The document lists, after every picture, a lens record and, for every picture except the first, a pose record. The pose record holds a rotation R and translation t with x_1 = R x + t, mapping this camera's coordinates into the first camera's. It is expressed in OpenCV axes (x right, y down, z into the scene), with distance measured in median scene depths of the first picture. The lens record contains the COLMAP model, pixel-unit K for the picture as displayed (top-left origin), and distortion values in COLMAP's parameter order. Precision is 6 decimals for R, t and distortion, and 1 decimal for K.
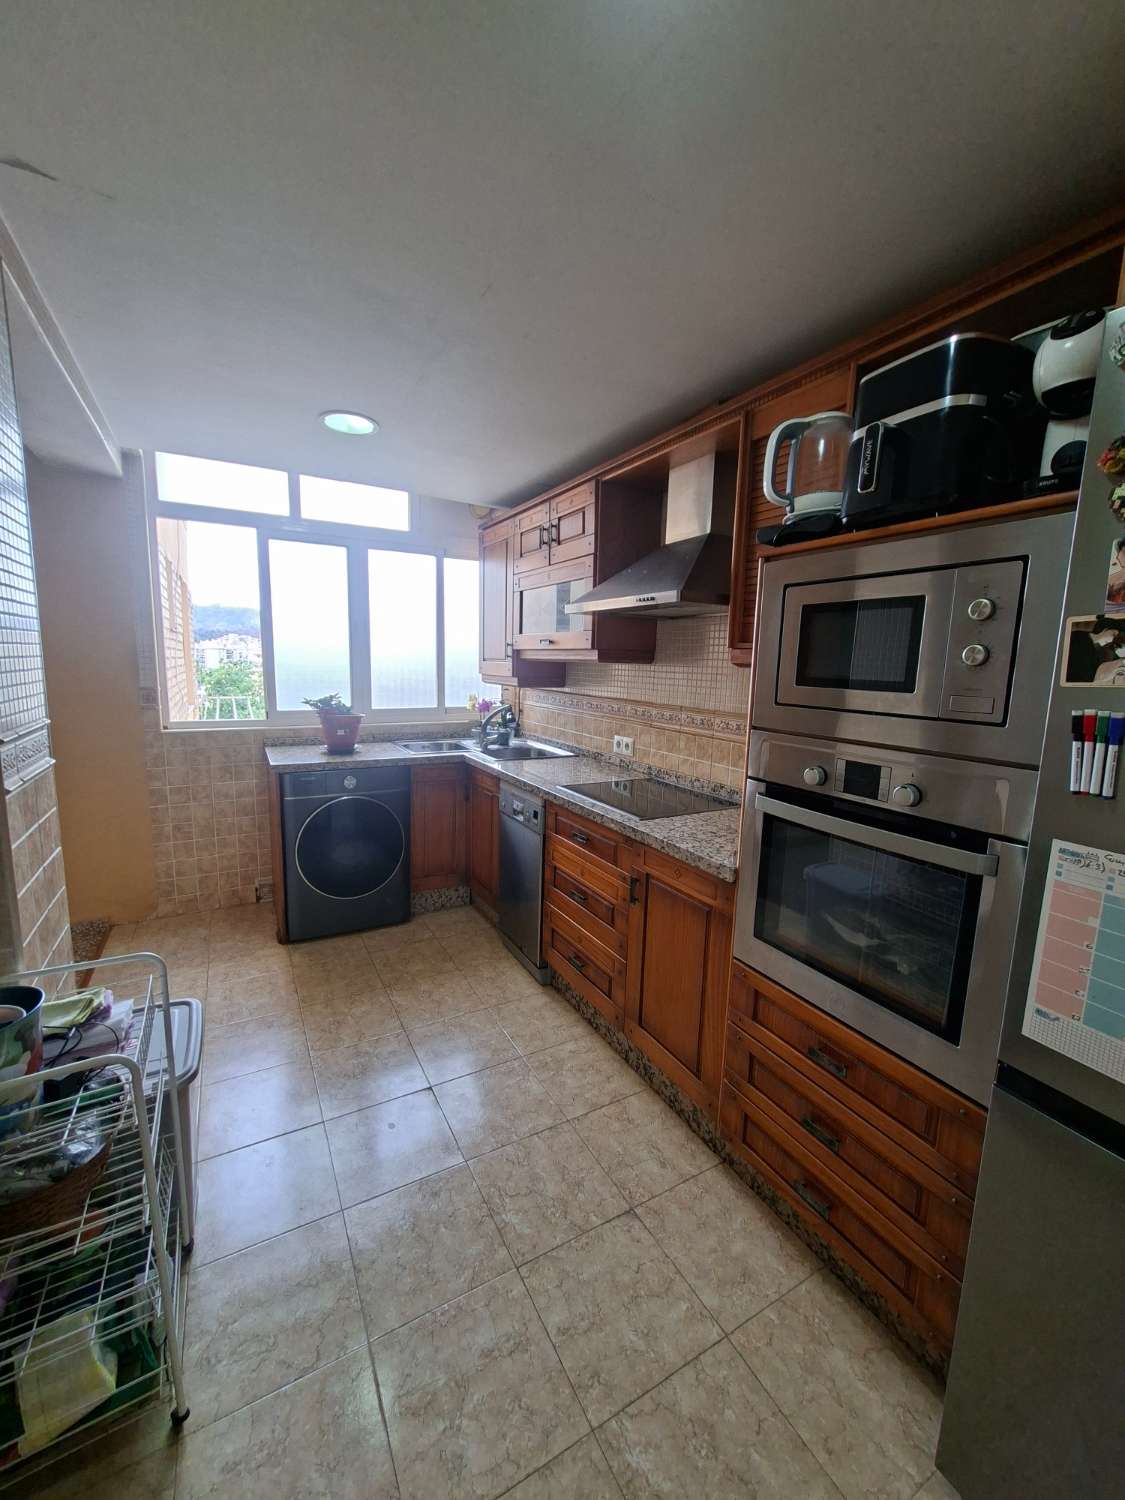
lens RADIAL K [[591.1, 0, 553.1], [0, 591.1, 752.3], [0, 0, 1]] dist [-0.003703, -0.000610]
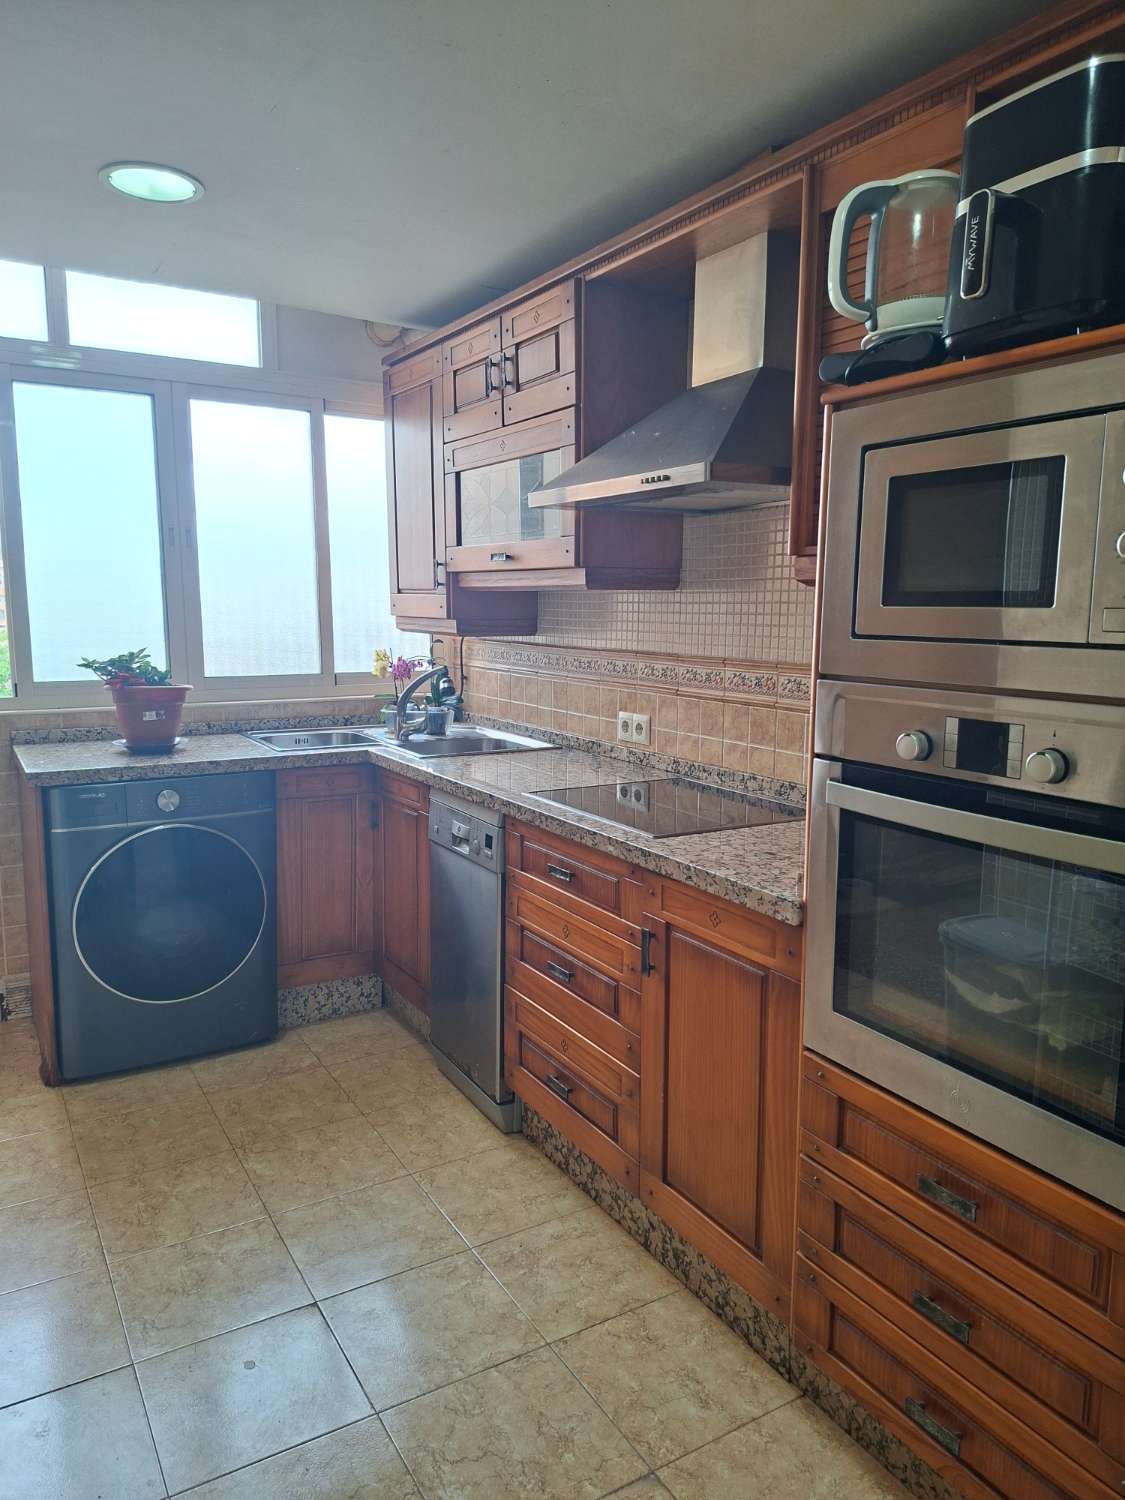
lens RADIAL K [[1037.9, 0, 571.3], [0, 1037.9, 753.0], [0, 0, 1]] dist [0.084295, -0.088164]
pose [[0.998916, -0.022726, 0.040629, 0.017424], [0.023026, 0.999711, -0.006914, 0.029630], [-0.040460, 0.007842, 0.999150, -0.071480]]
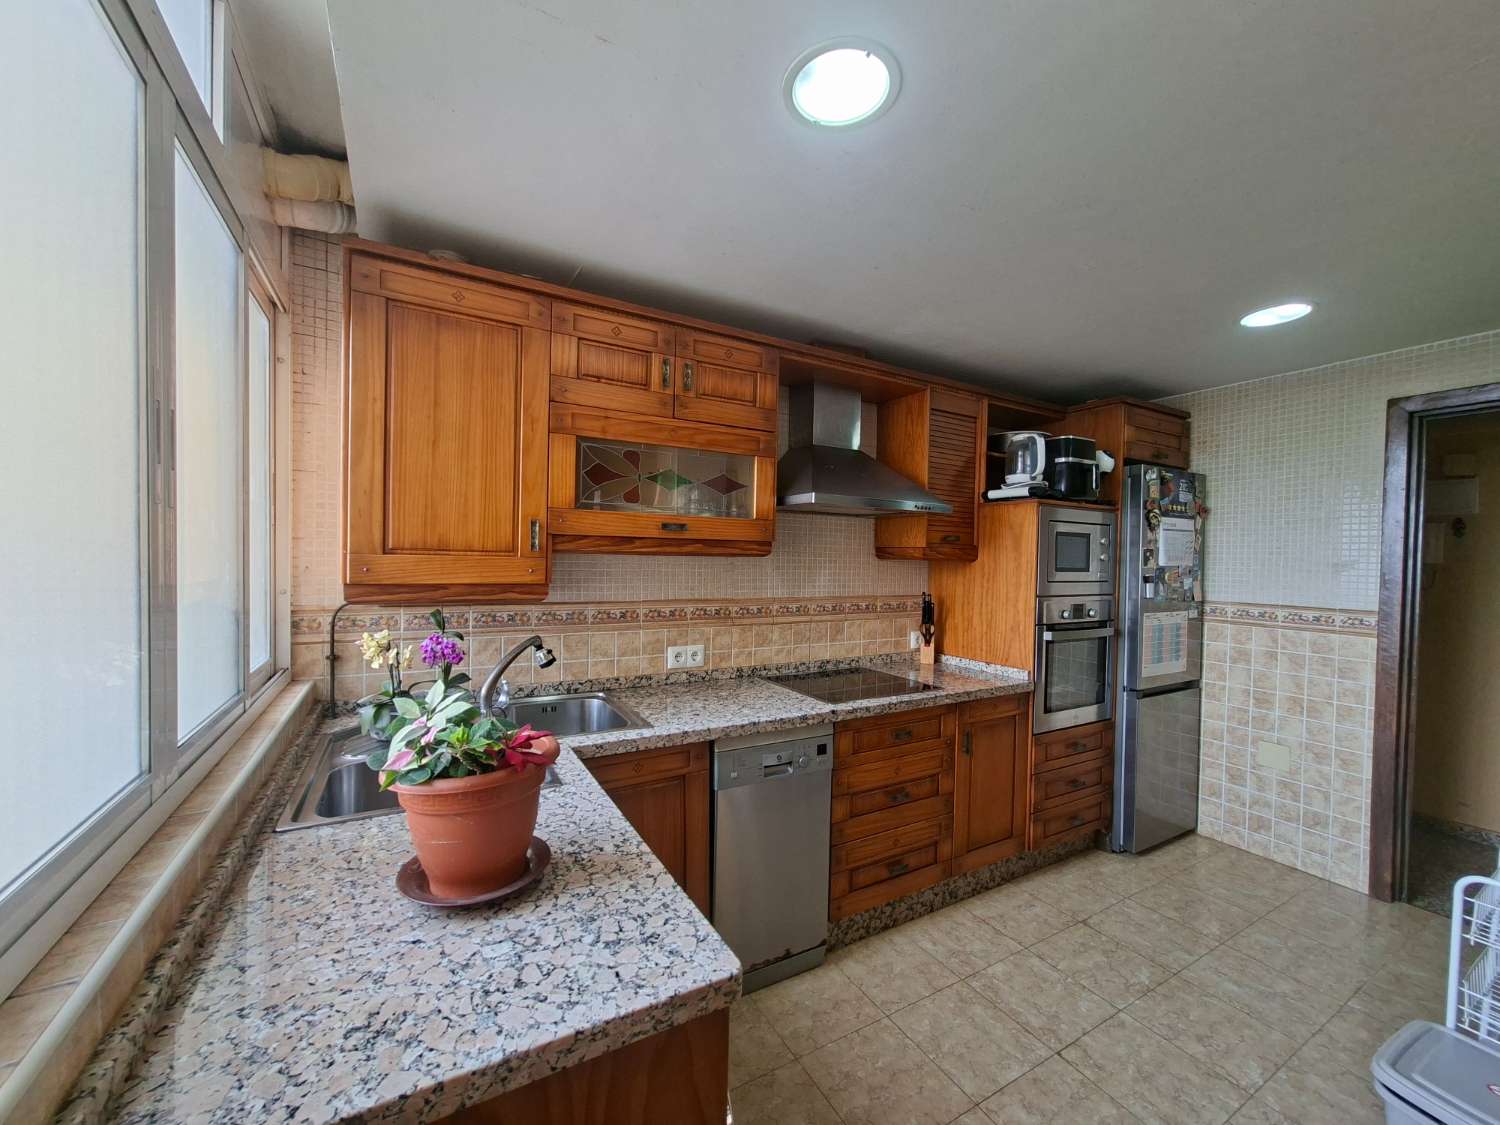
lens RADIAL K [[591.1, 0, 756.0], [0, 591.1, 570.4], [0, 0, 1]] dist [-0.003703, -0.000610]
pose [[-0.024785, -0.054557, 0.998203, -0.975550], [0.128438, 0.990061, 0.057301, -0.229708], [-0.991408, 0.129627, -0.017532, 1.300260]]
